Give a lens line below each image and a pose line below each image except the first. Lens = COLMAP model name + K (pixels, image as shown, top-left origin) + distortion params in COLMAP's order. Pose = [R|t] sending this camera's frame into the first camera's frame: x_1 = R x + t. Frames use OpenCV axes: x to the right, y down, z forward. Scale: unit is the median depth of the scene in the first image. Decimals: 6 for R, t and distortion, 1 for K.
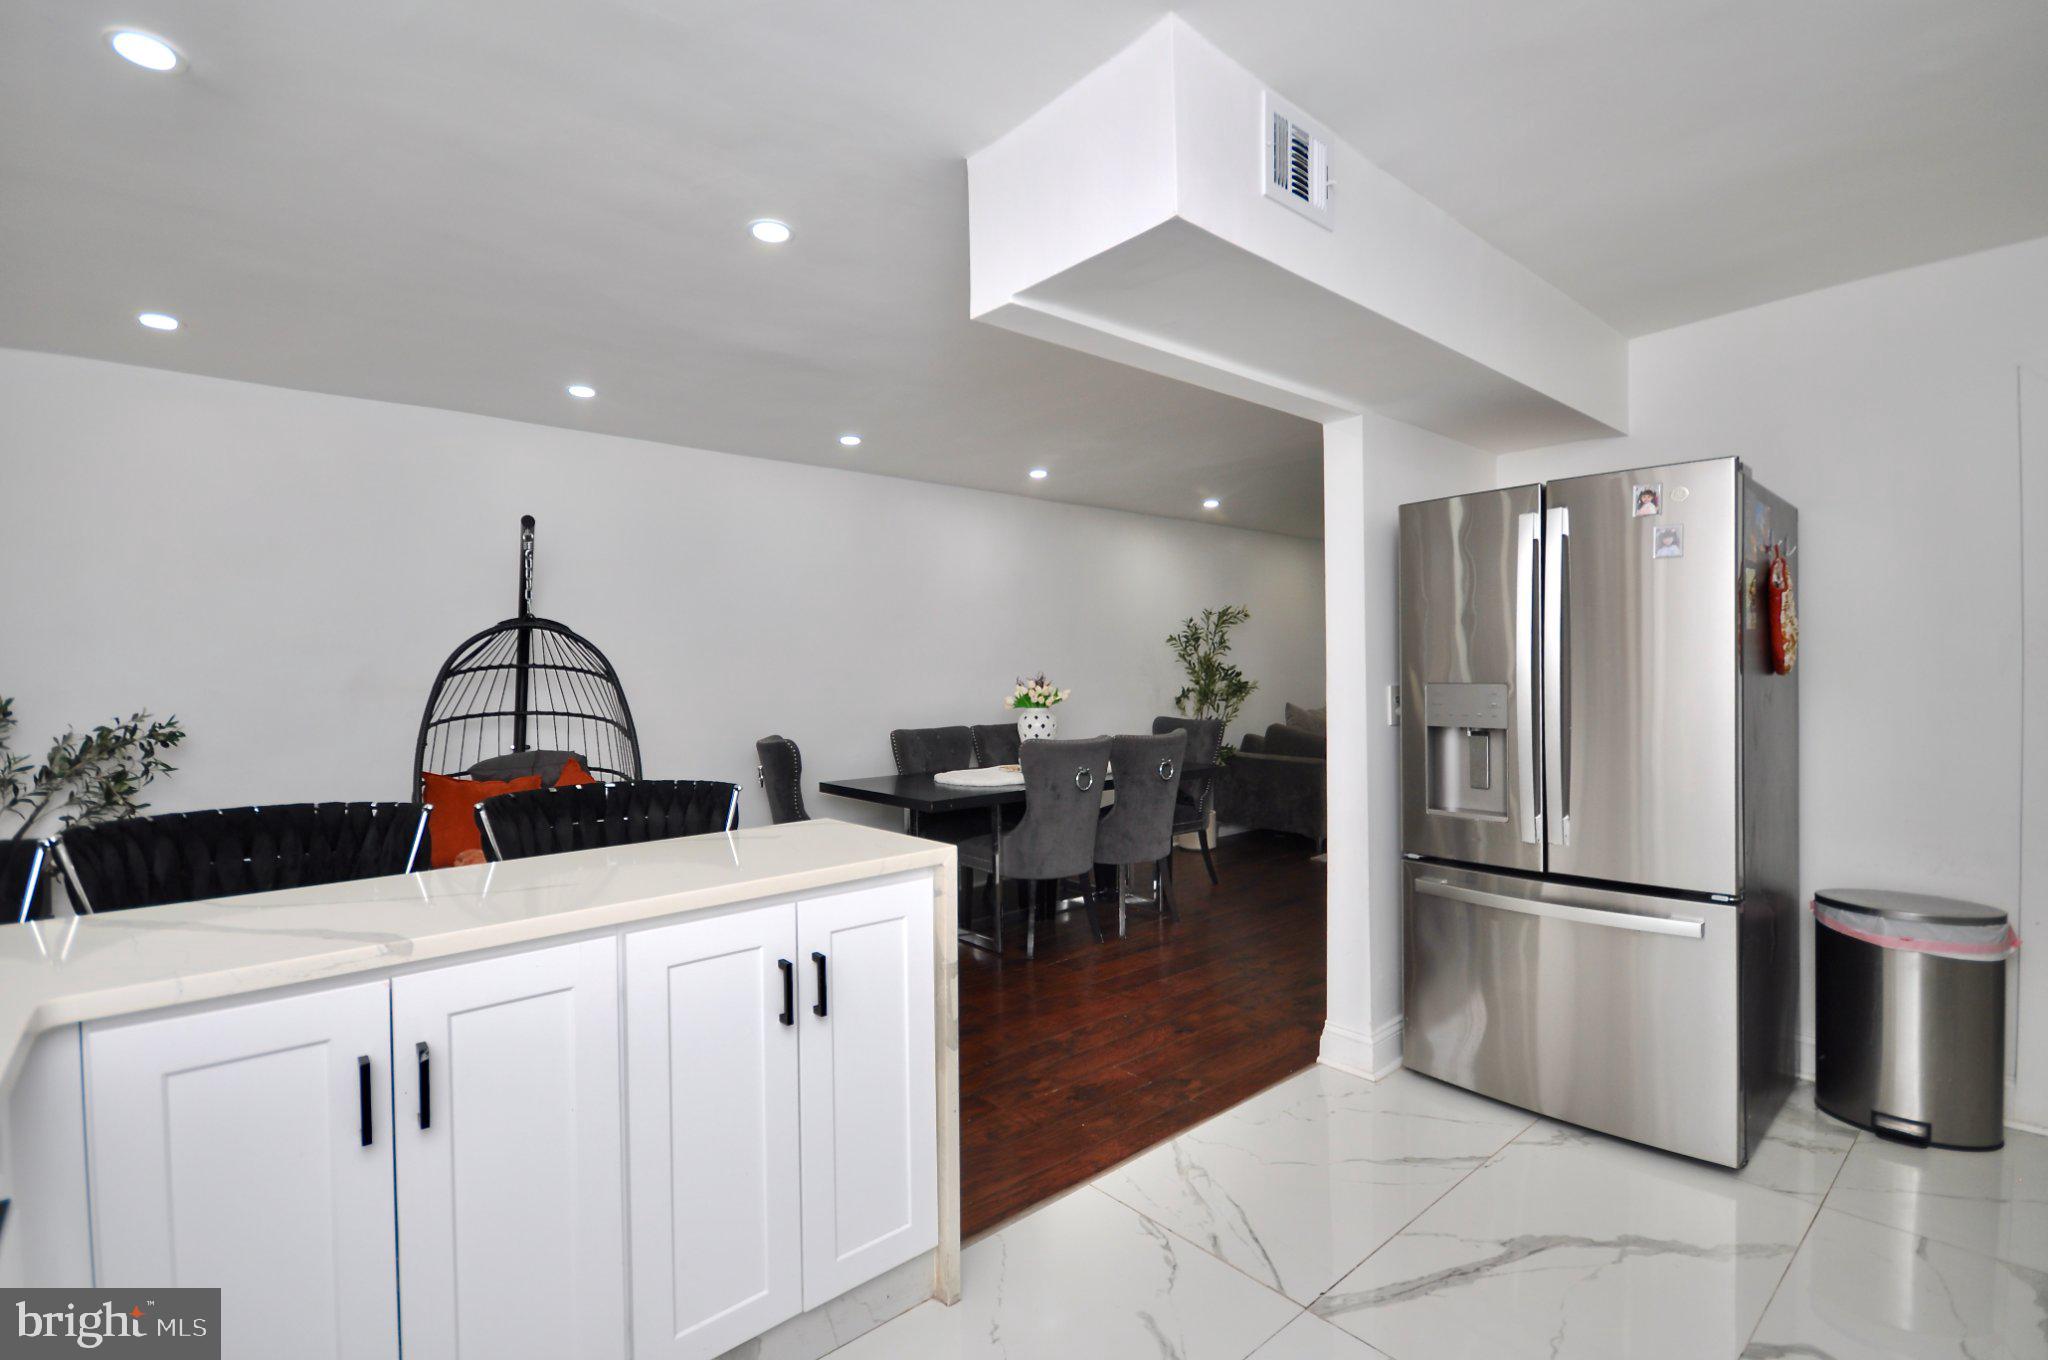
lens RADIAL K [[924.9, 0, 1030.8], [0, 924.9, 670.8], [0, 0, 1]] dist [-0.000337, -0.000526]
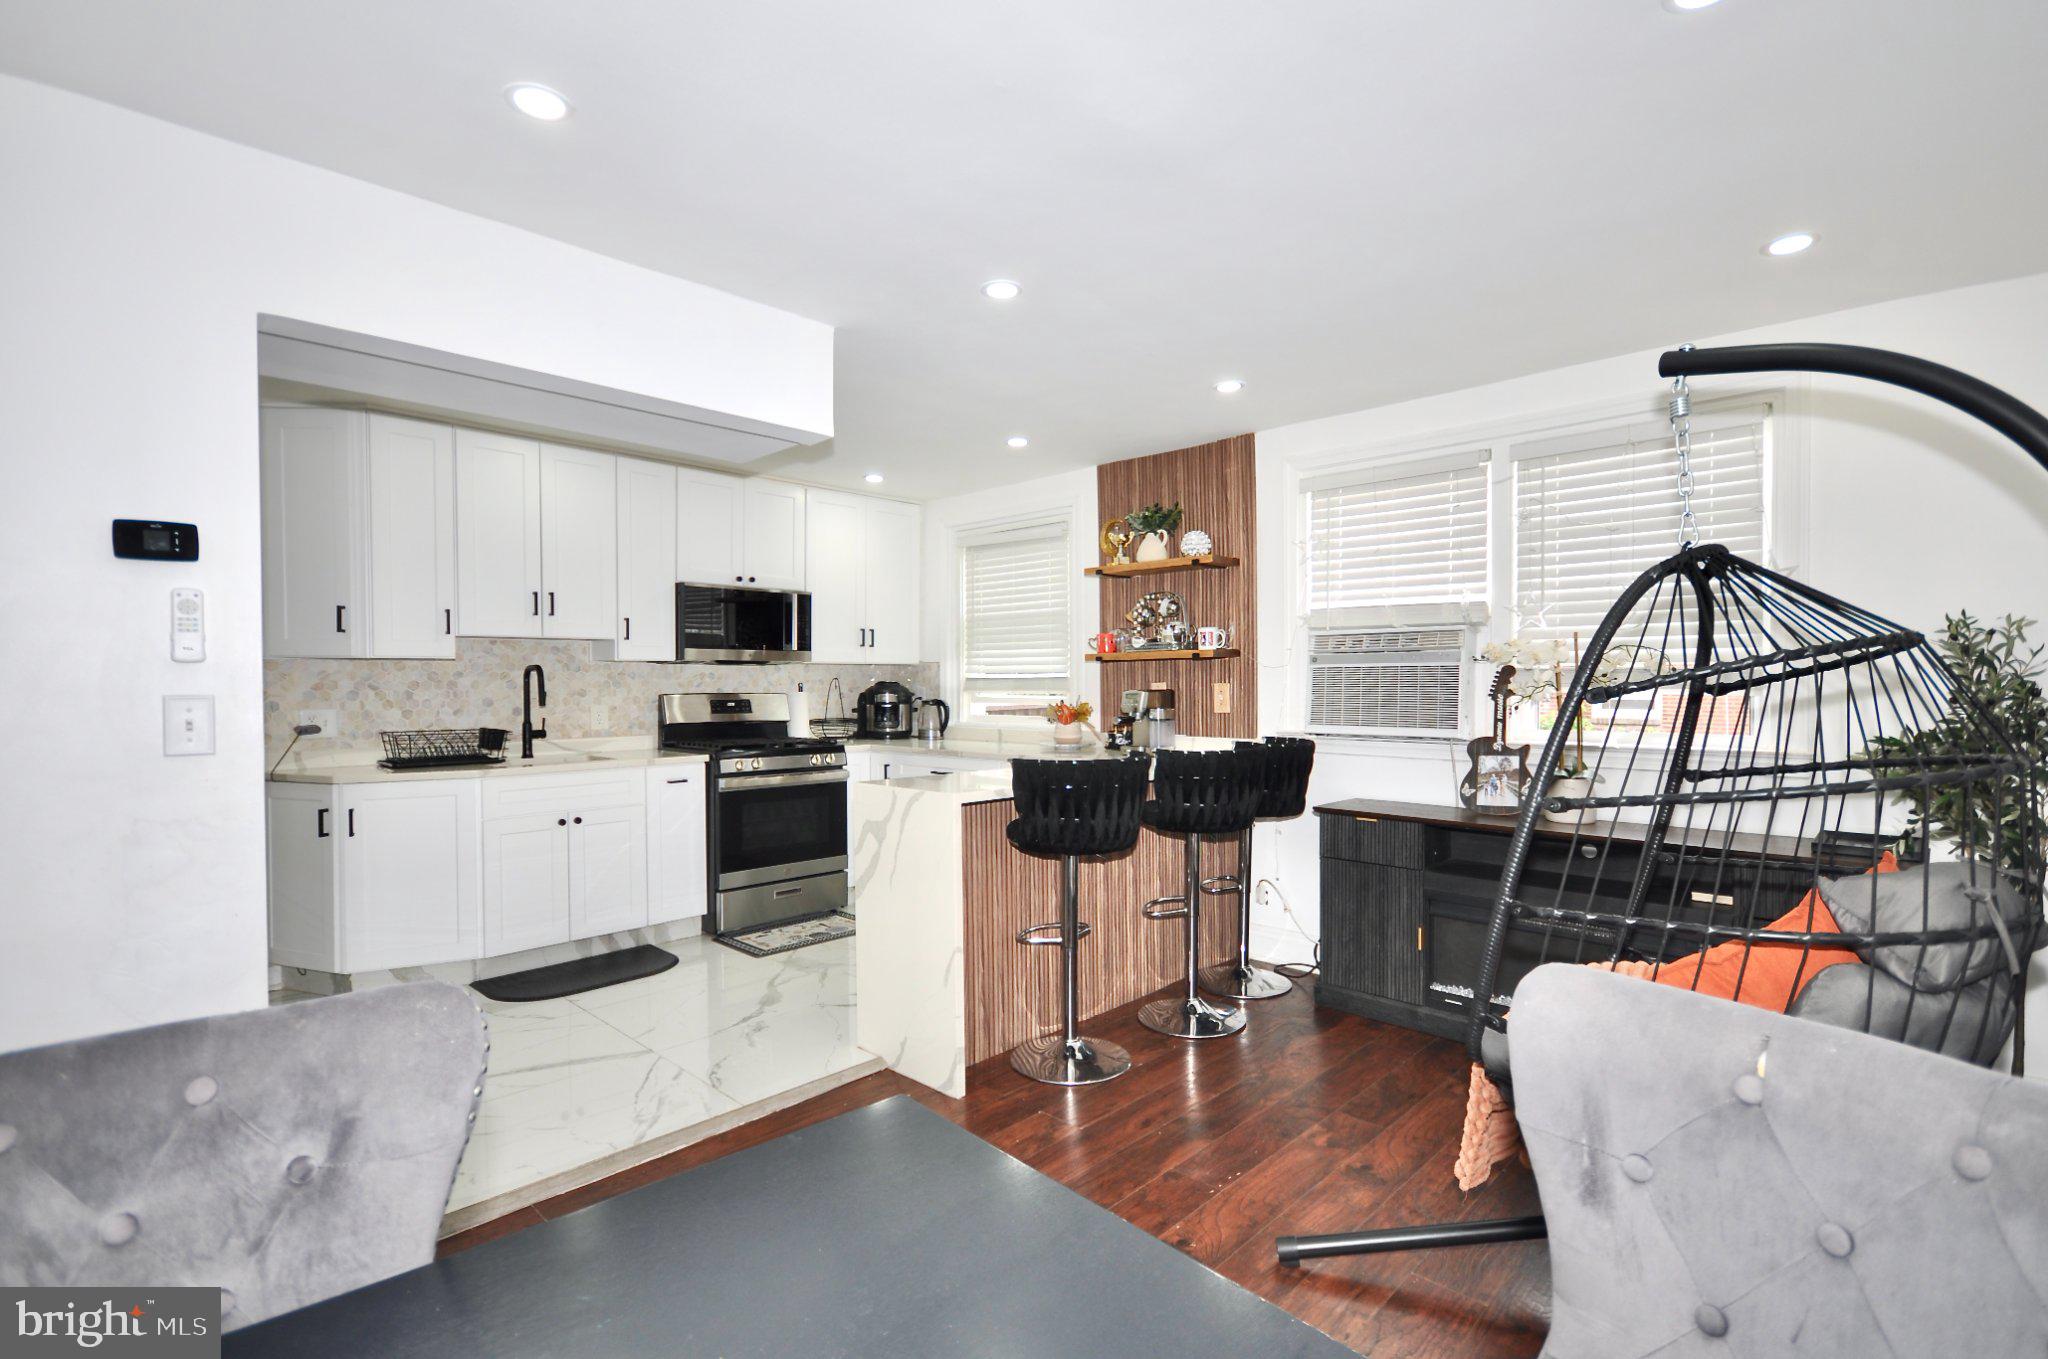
lens RADIAL K [[970.0, 0, 1060.6], [0, 970.0, 694.1], [0, 0, 1]] dist [0.000309, 0.000217]
pose [[-0.993765, 0.019696, -0.109741, -0.105650], [0.018493, 0.999757, 0.011969, 0.004549], [0.109950, 0.009865, -0.993888, 1.119890]]
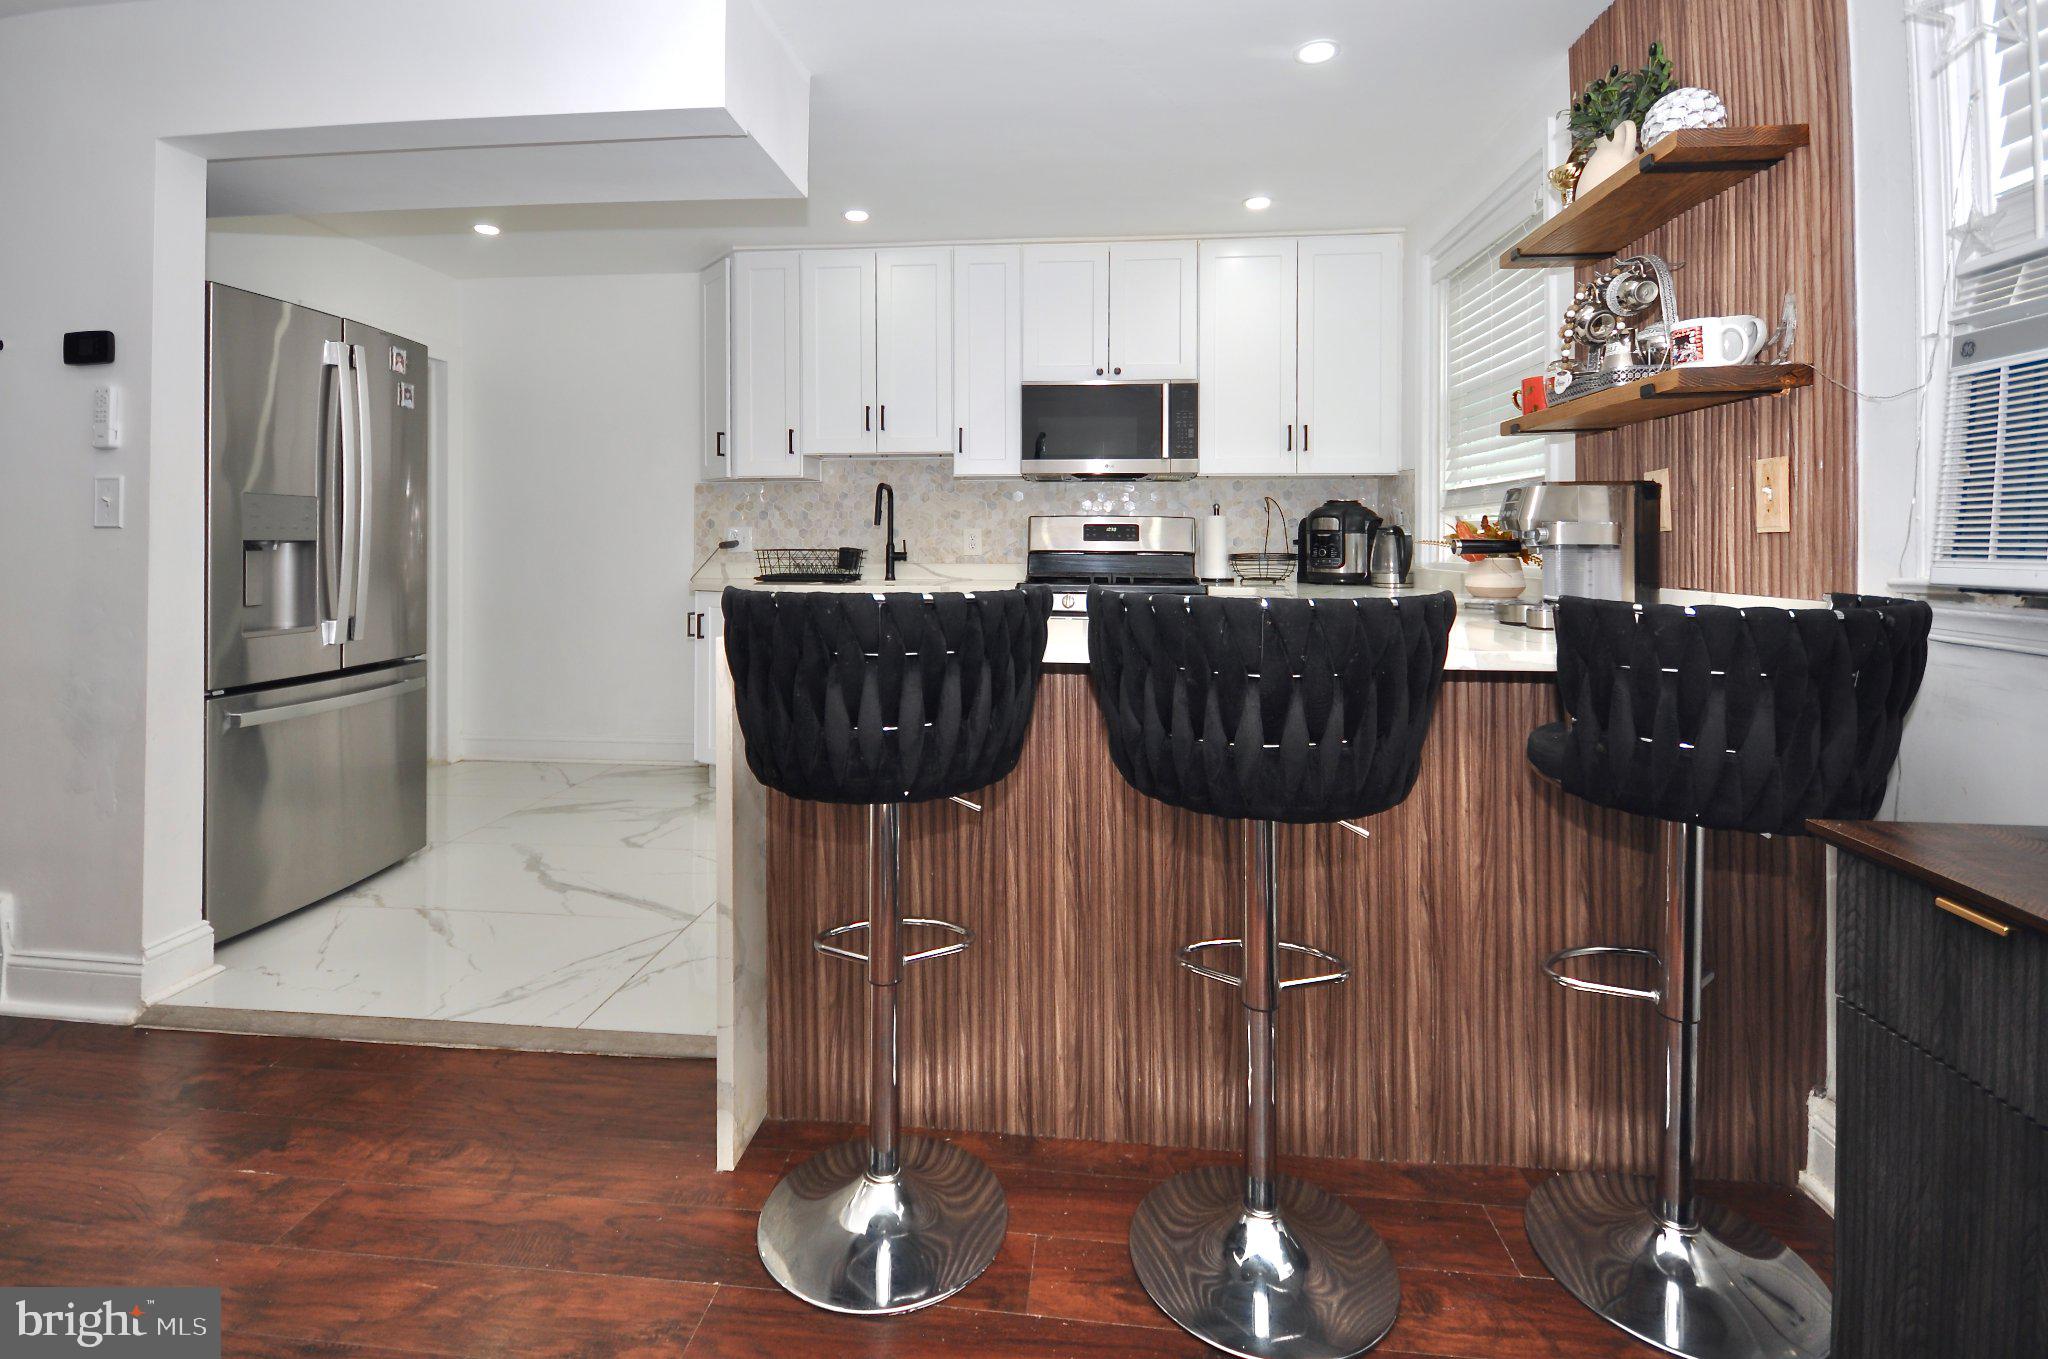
lens RADIAL K [[958.7, 0, 1001.9], [0, 958.7, 549.6], [0, 0, 1]] dist [-0.002843, -0.000316]
pose [[-0.676703, 0.005354, 0.736236, -0.447153], [0.005651, 0.999982, -0.002077, 0.043309], [-0.736234, 0.002755, -0.676721, 0.646093]]
